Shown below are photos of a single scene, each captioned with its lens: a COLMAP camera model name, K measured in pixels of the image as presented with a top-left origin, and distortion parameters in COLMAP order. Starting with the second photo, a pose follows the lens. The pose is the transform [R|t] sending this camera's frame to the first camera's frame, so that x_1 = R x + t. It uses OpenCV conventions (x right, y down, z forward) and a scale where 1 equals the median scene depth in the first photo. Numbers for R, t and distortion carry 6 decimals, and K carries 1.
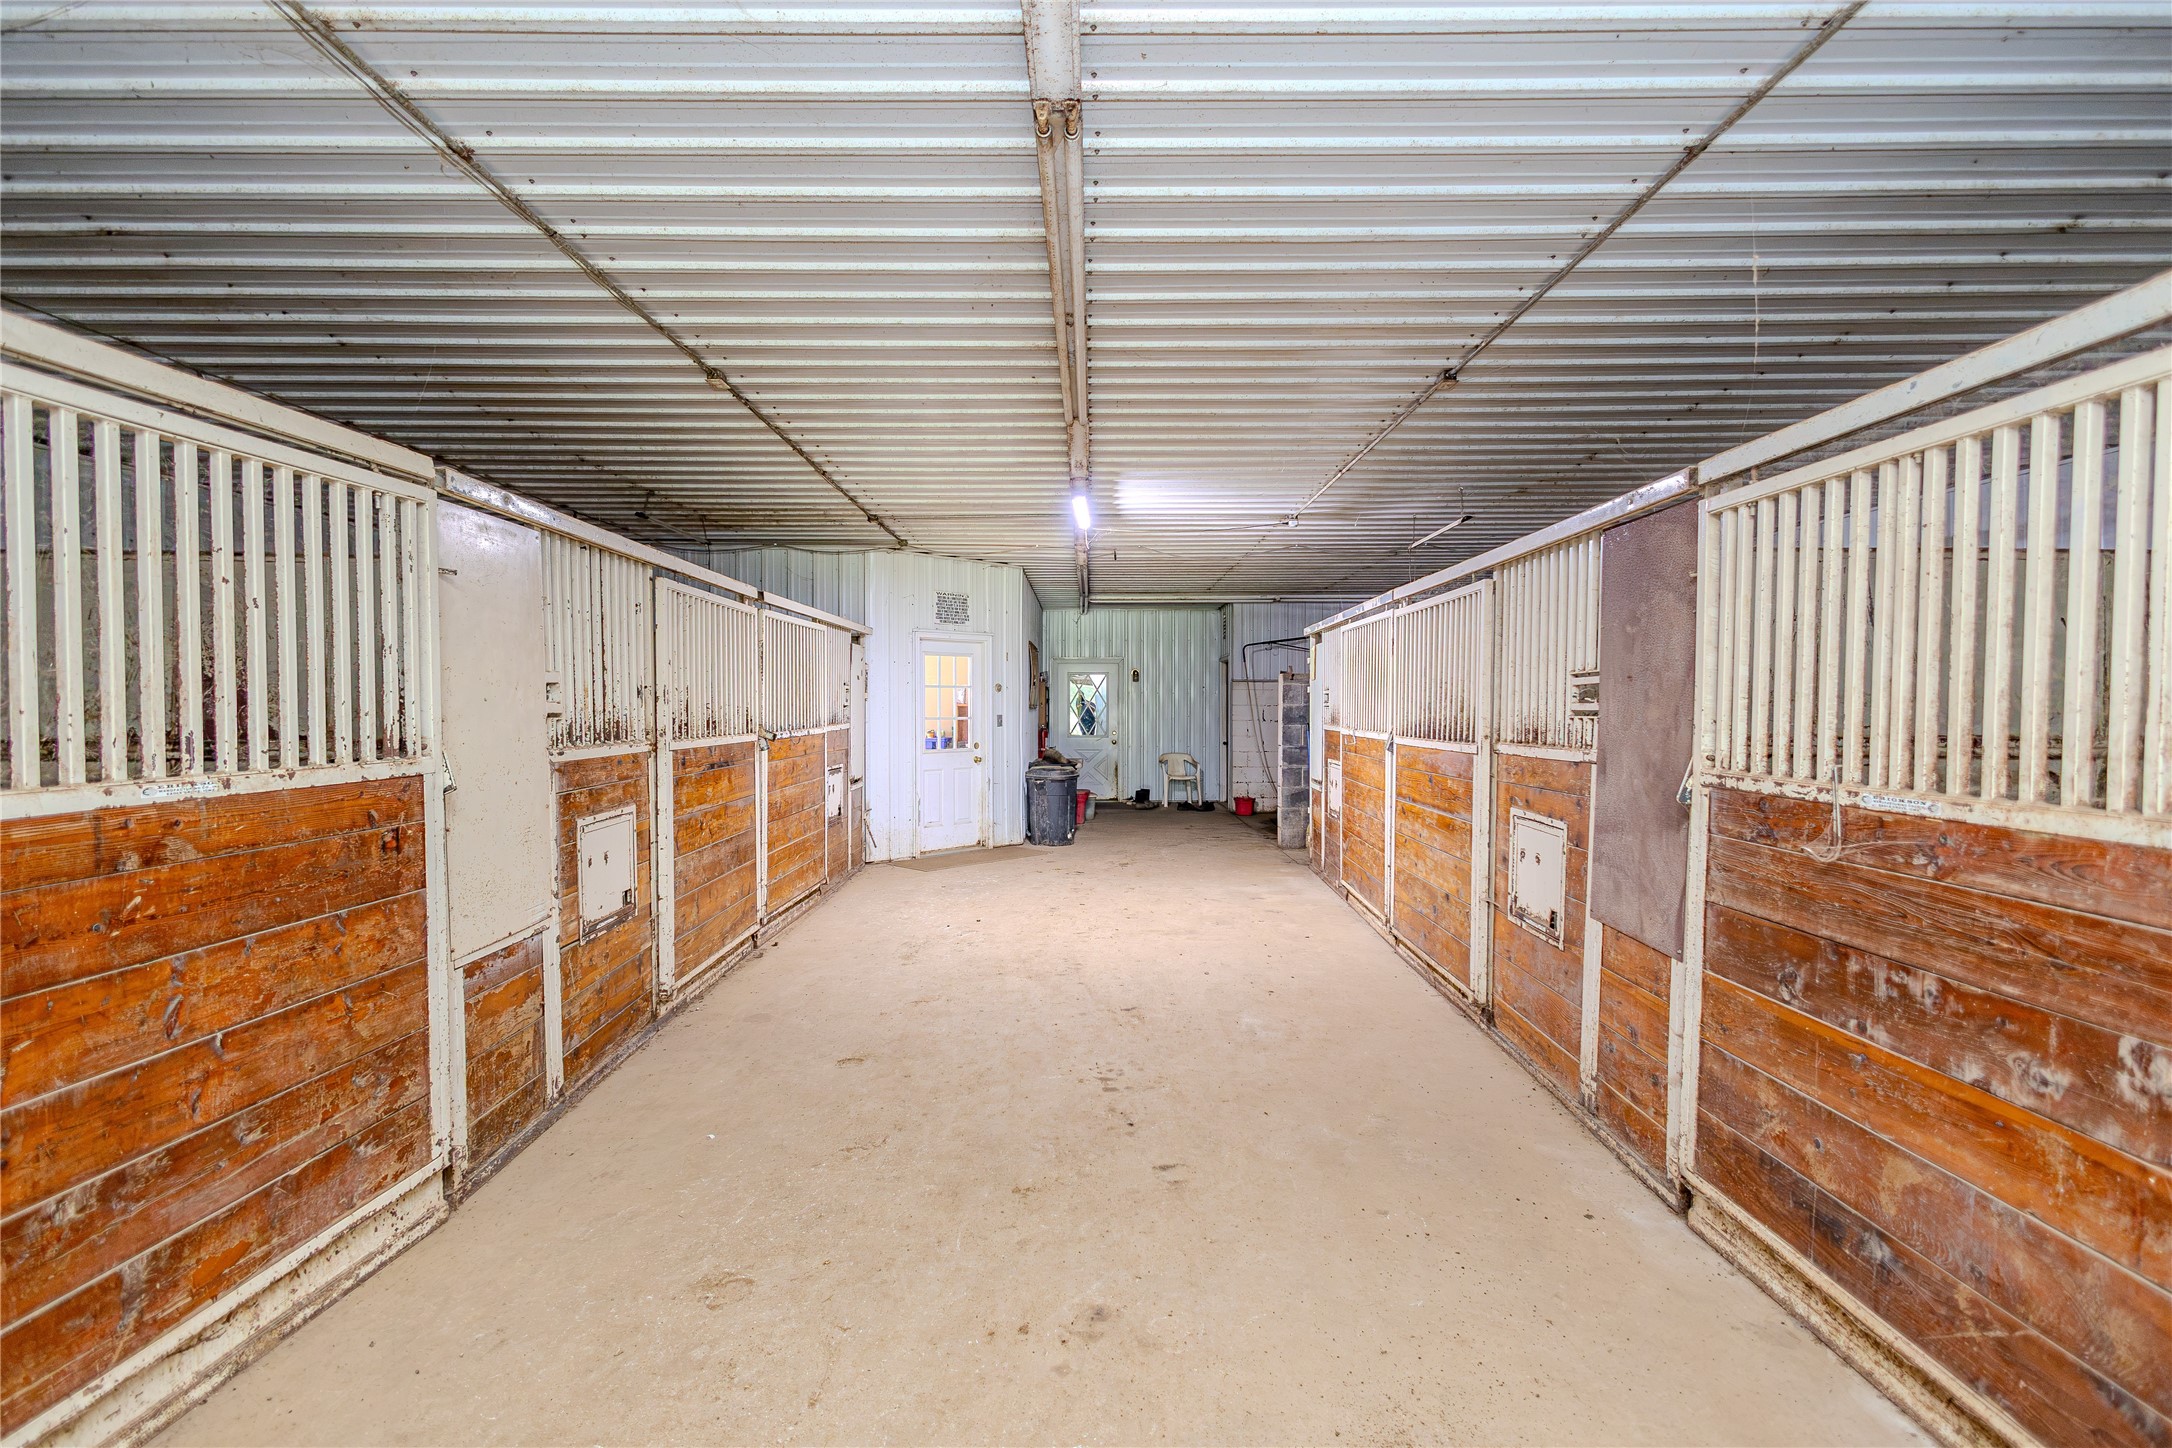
lens RADIAL K [[1008.4, 0, 1088.5], [0, 1008.4, 728.2], [0, 0, 1]] dist [0.008518, -0.000695]
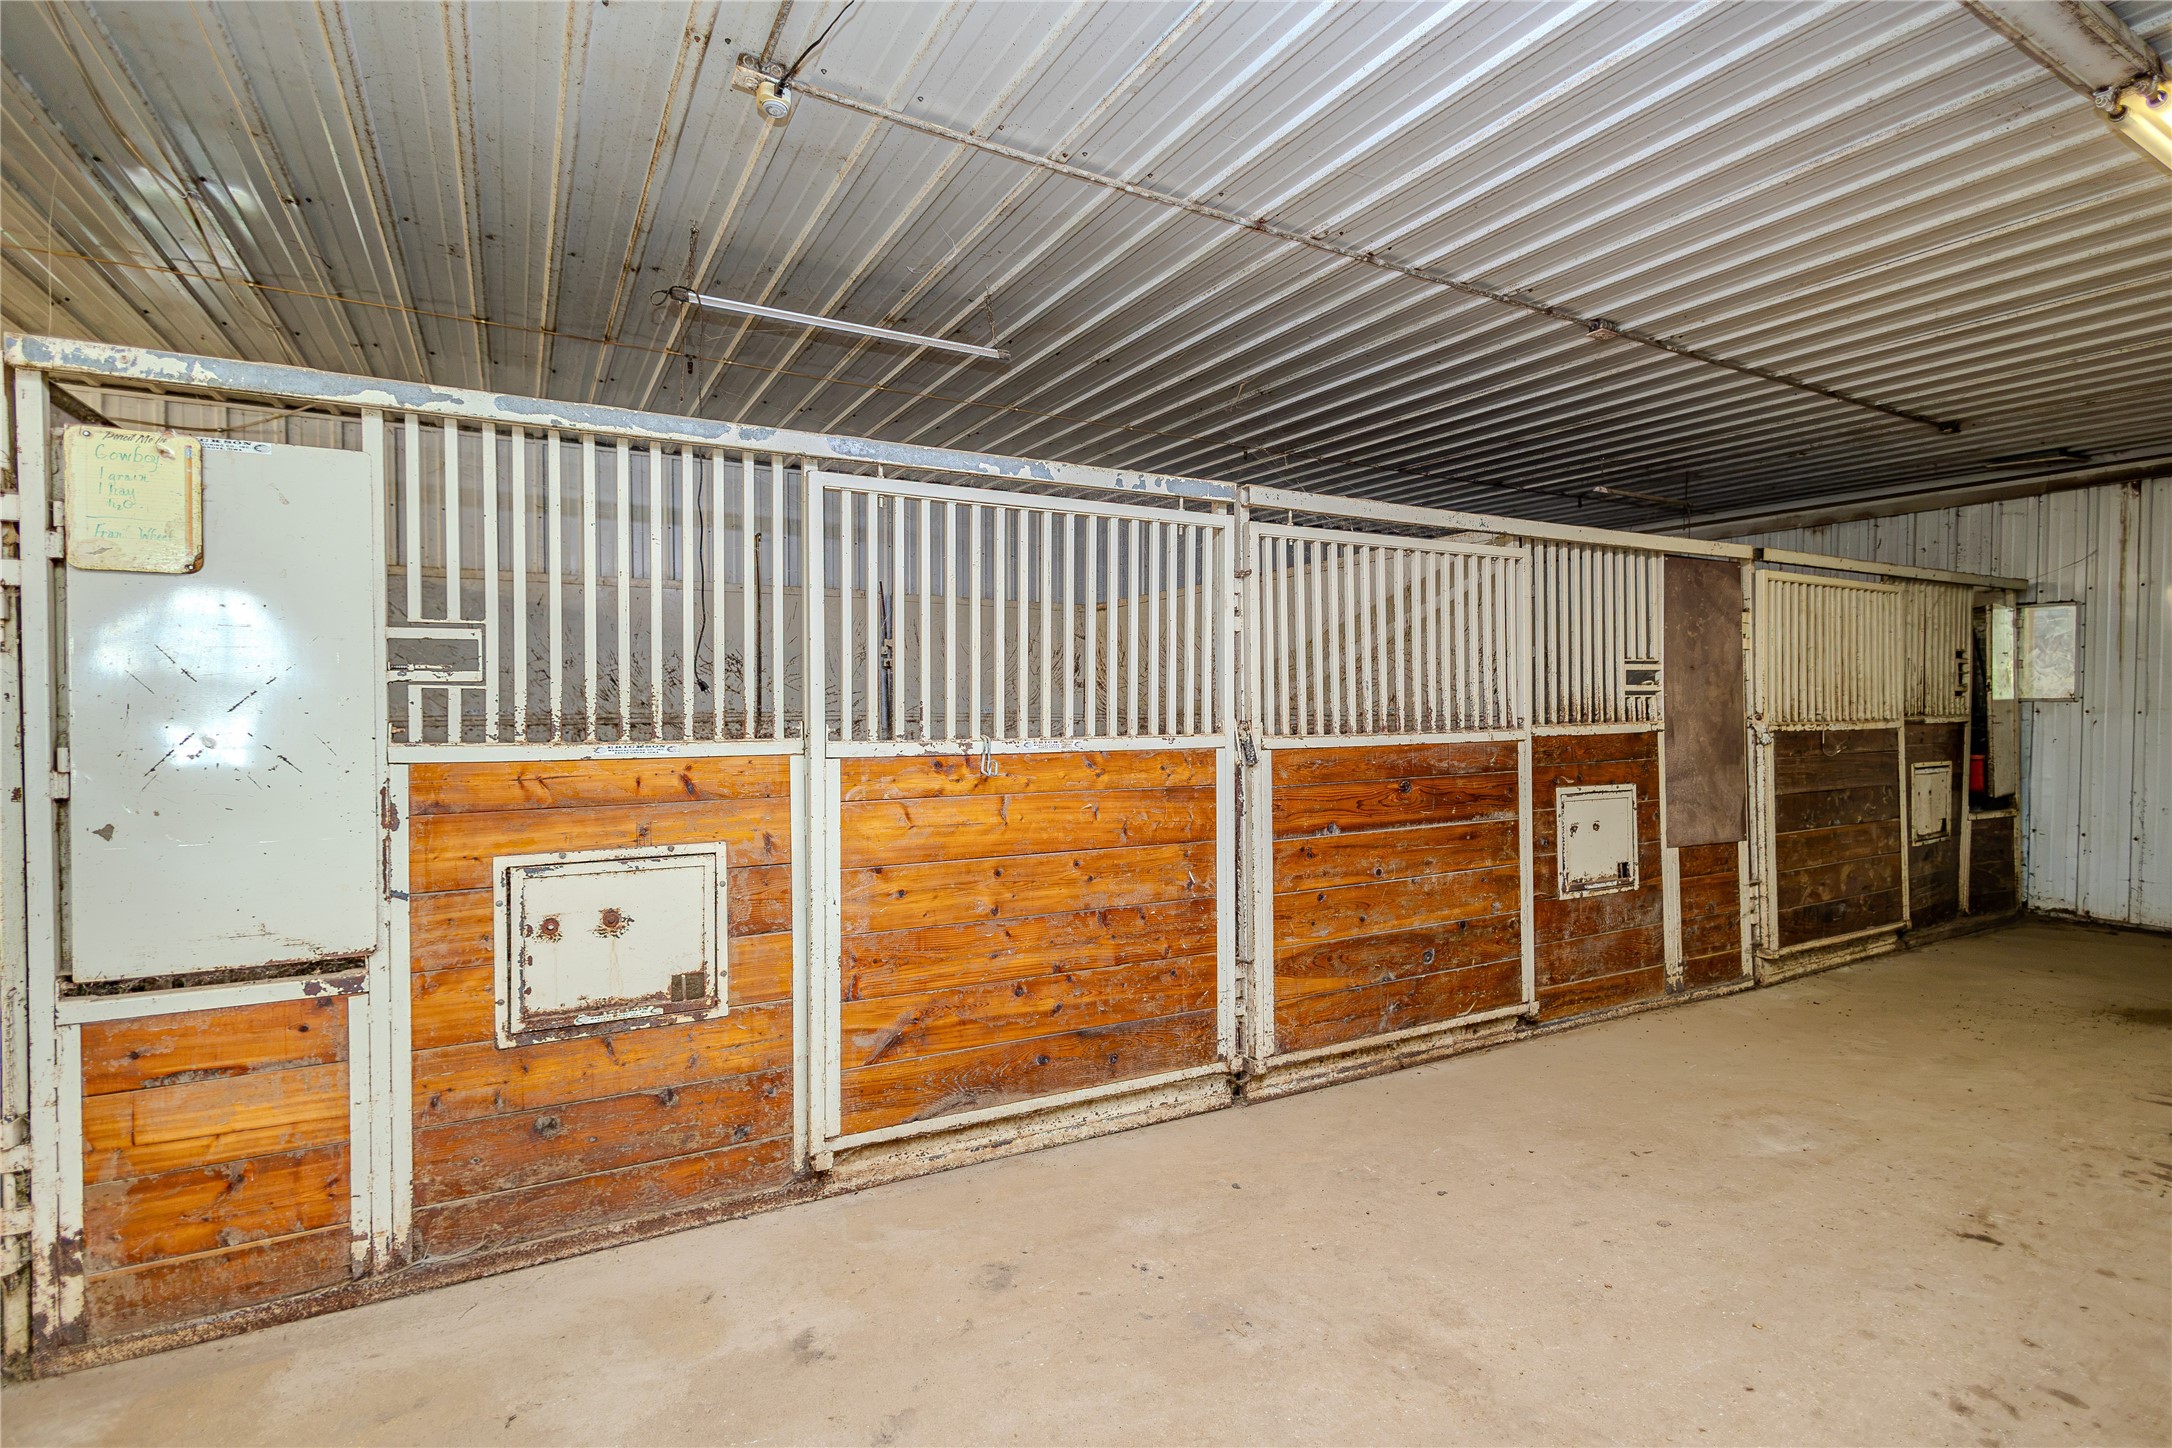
lens RADIAL K [[1008.4, 0, 1090.4], [0, 1008.4, 717.8], [0, 0, 1]] dist [0.008518, -0.000695]
pose [[-0.502240, -0.011444, 0.864652, -0.273794], [0.025279, 0.999291, 0.027910, -0.039822], [-0.864358, 0.035875, -0.501595, 2.435504]]
